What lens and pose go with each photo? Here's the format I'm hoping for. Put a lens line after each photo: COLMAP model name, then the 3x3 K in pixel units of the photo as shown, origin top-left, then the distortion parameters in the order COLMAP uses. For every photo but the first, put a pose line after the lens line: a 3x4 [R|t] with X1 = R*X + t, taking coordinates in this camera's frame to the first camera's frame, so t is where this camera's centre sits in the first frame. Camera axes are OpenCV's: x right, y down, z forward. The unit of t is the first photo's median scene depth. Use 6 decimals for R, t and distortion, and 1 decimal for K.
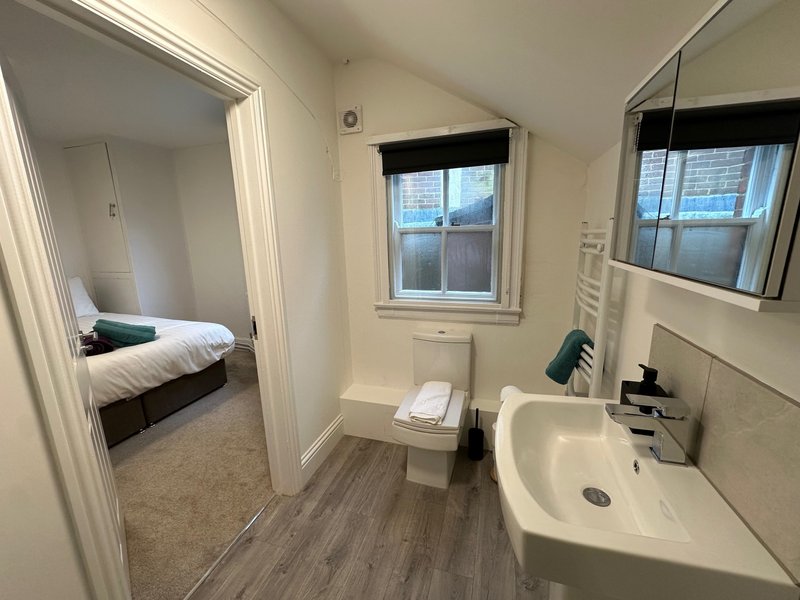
lens RADIAL K [[317.8, 0, 401.2], [0, 317.8, 301.6], [0, 0, 1]] dist [-0.003804, -0.000696]
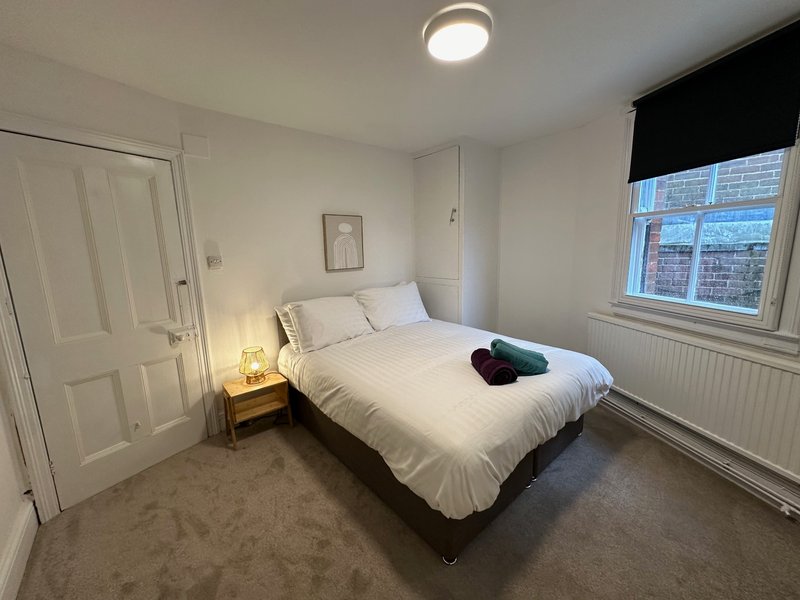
lens RADIAL K [[317.8, 0, 404.2], [0, 317.8, 299.6], [0, 0, 1]] dist [-0.003804, -0.000696]
pose [[0.856711, 0.088639, -0.508124, -0.571713], [-0.103534, 0.994625, -0.001056, -0.016760], [0.505299, 0.053512, 0.861283, 0.109650]]
